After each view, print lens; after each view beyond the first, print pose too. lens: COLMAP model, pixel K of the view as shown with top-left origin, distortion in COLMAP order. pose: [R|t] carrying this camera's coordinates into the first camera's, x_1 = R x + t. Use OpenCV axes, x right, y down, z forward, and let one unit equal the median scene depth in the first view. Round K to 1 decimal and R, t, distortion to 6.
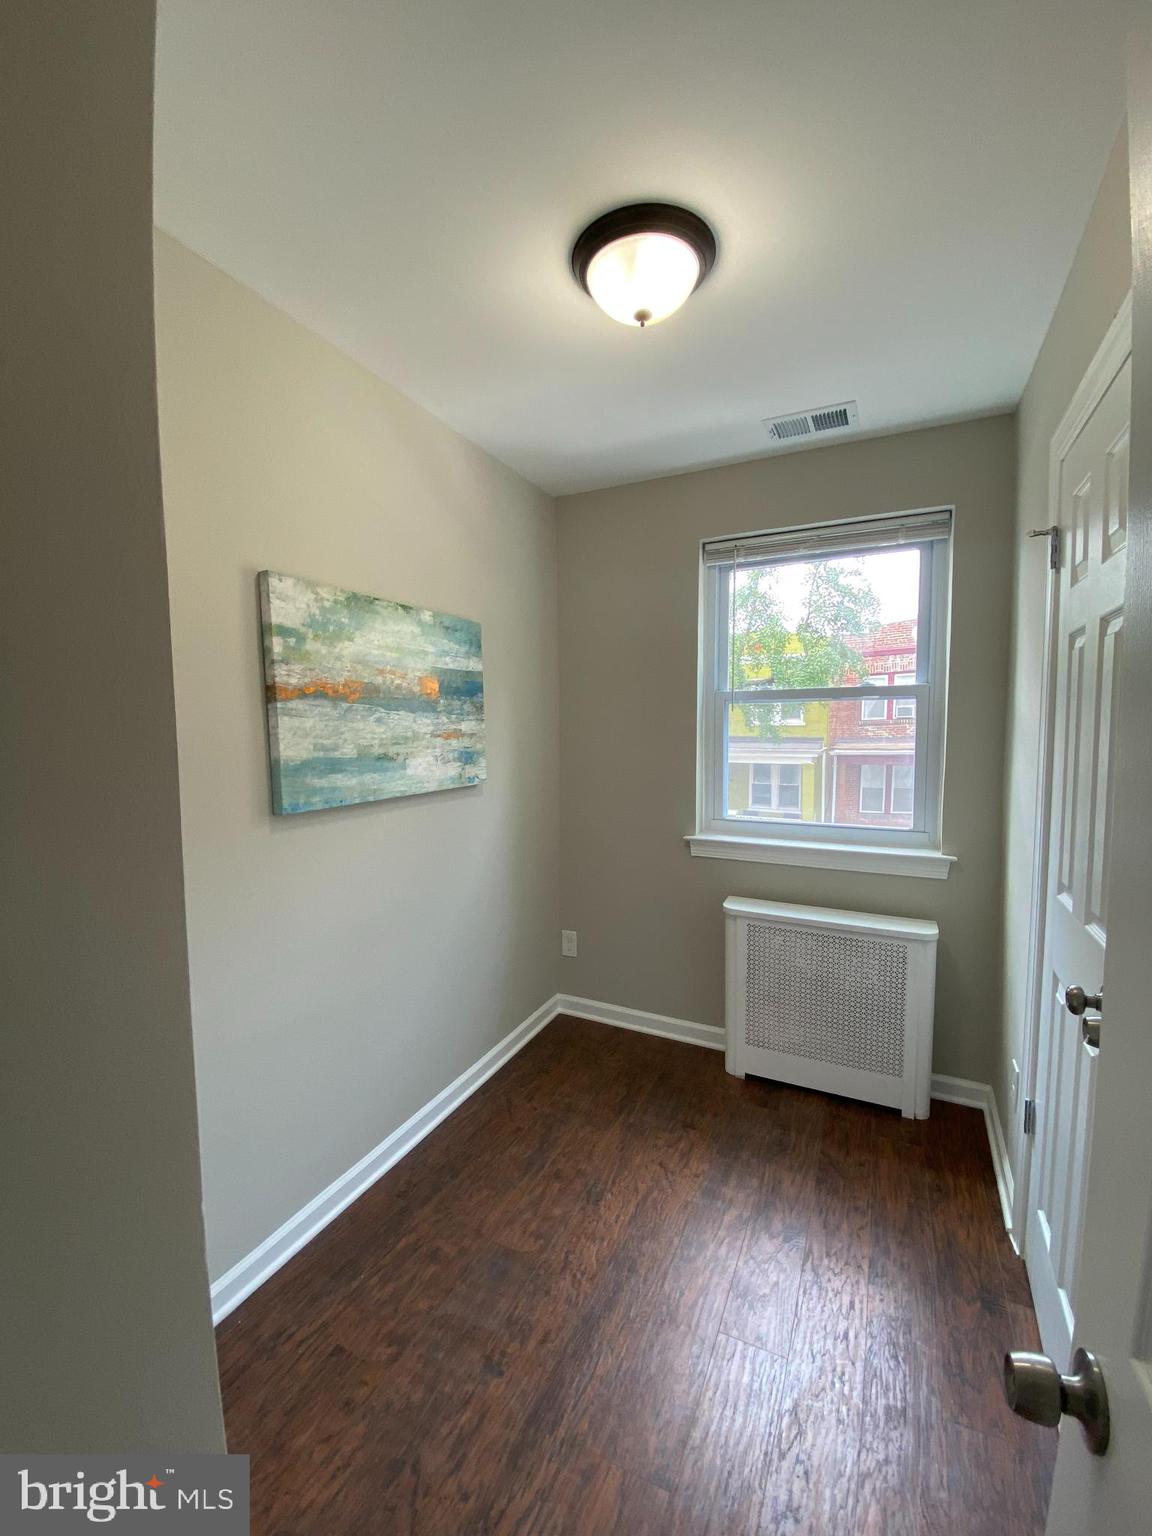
lens RADIAL K [[617.8, 0, 580.3], [0, 617.8, 773.6], [0, 0, 1]] dist [0.012319, -0.018146]
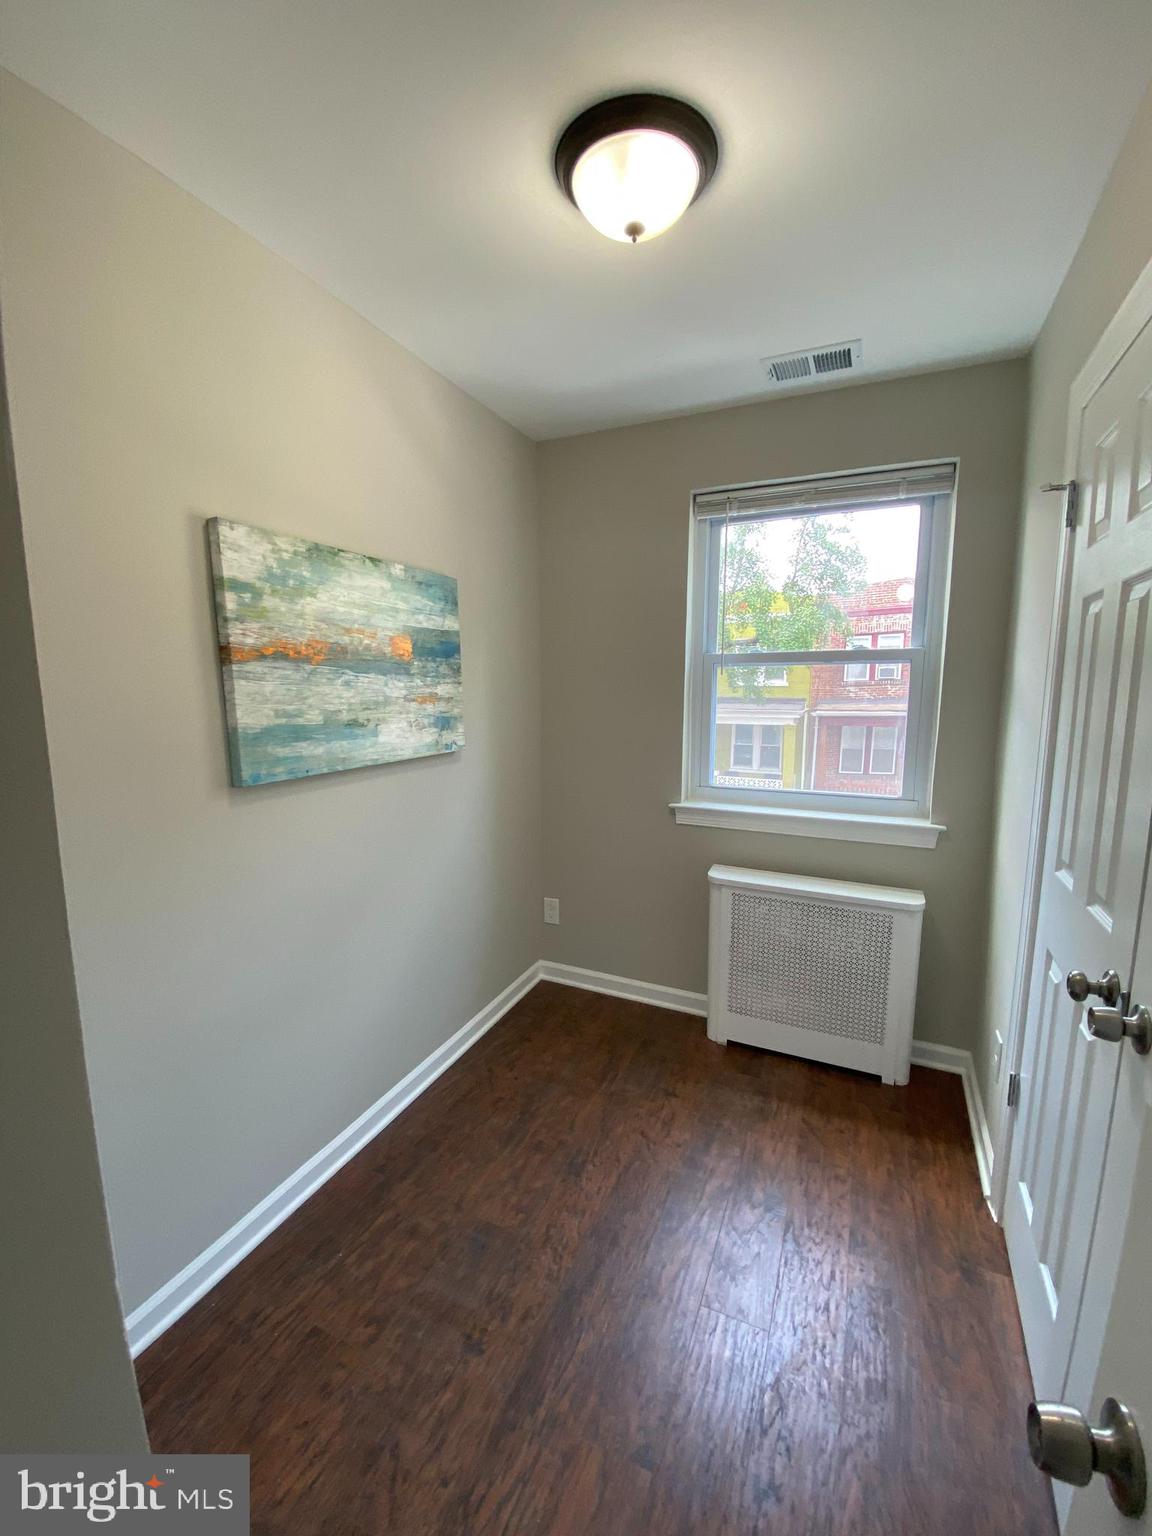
lens RADIAL K [[617.8, 0, 580.3], [0, 617.8, 773.6], [0, 0, 1]] dist [0.012319, -0.018146]
pose [[0.999587, 0.002297, 0.028651, -0.000400], [-0.004183, 0.997813, 0.065967, -0.014440], [-0.028437, -0.066059, 0.997410, 0.052553]]
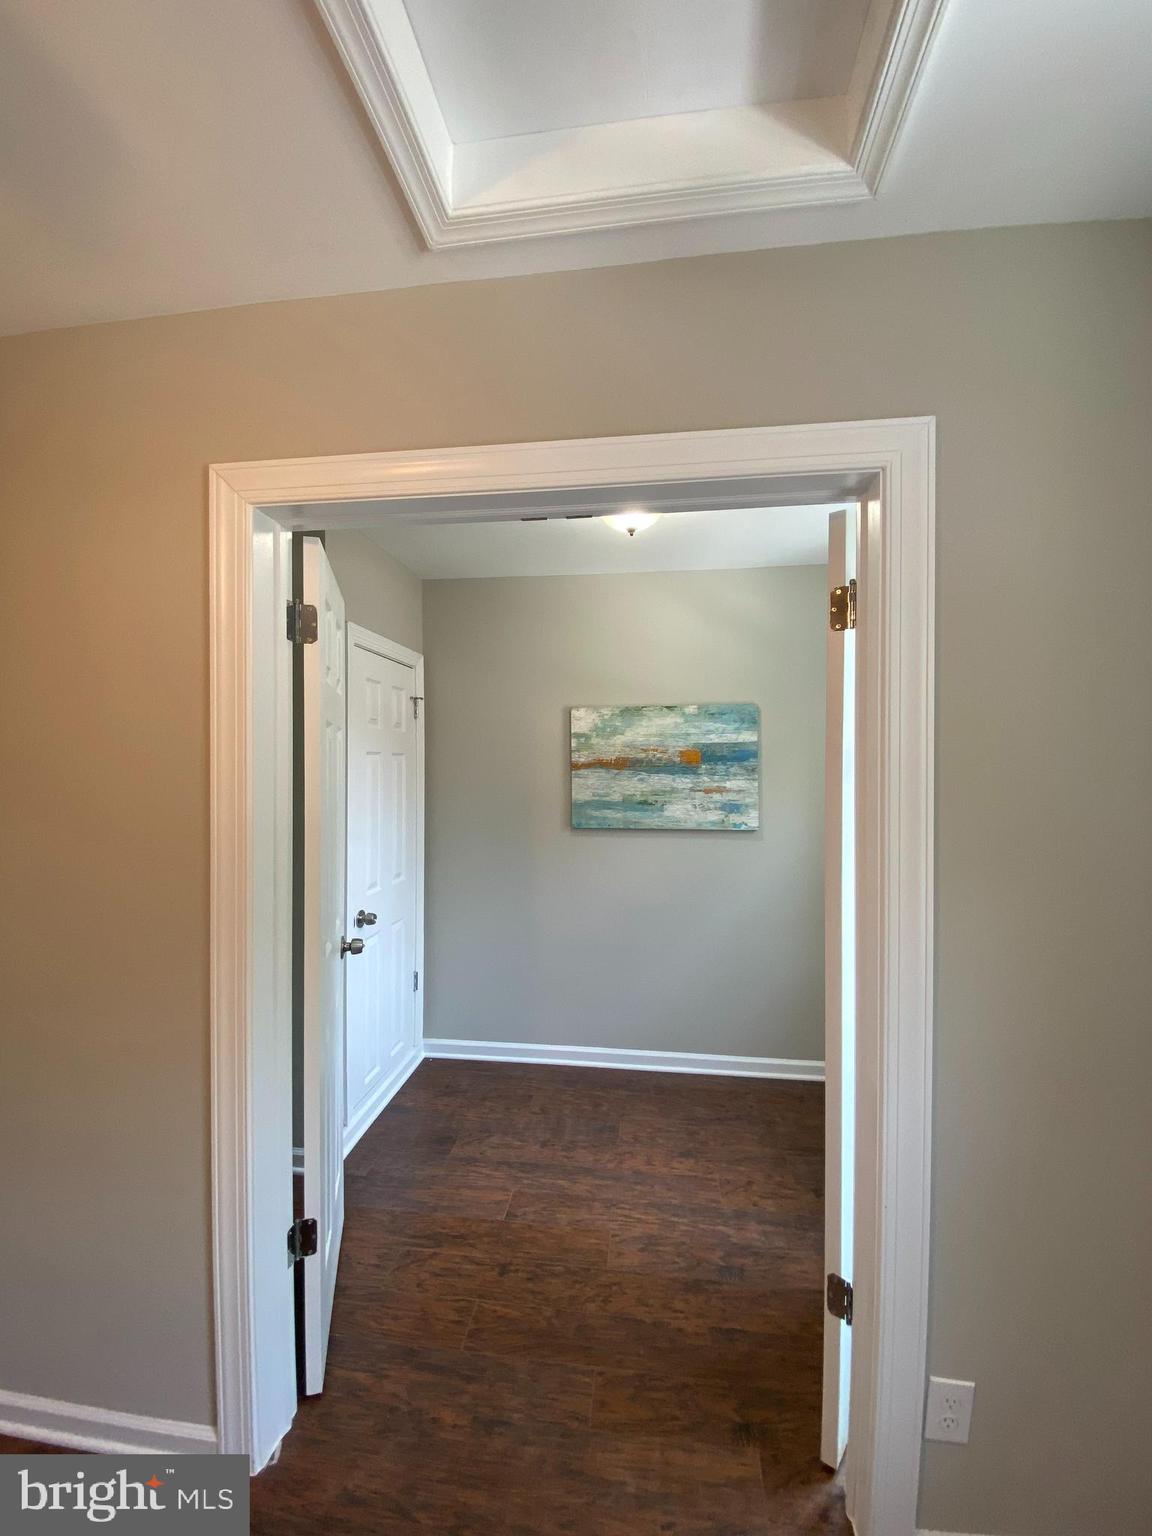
lens RADIAL K [[617.8, 0, 580.3], [0, 617.8, 773.6], [0, 0, 1]] dist [0.012319, -0.018146]
pose [[0.308122, -0.001944, -0.951345, 1.220132], [-0.078339, 0.996550, -0.027409, -0.046638], [0.948116, 0.082973, 0.306907, 0.351564]]
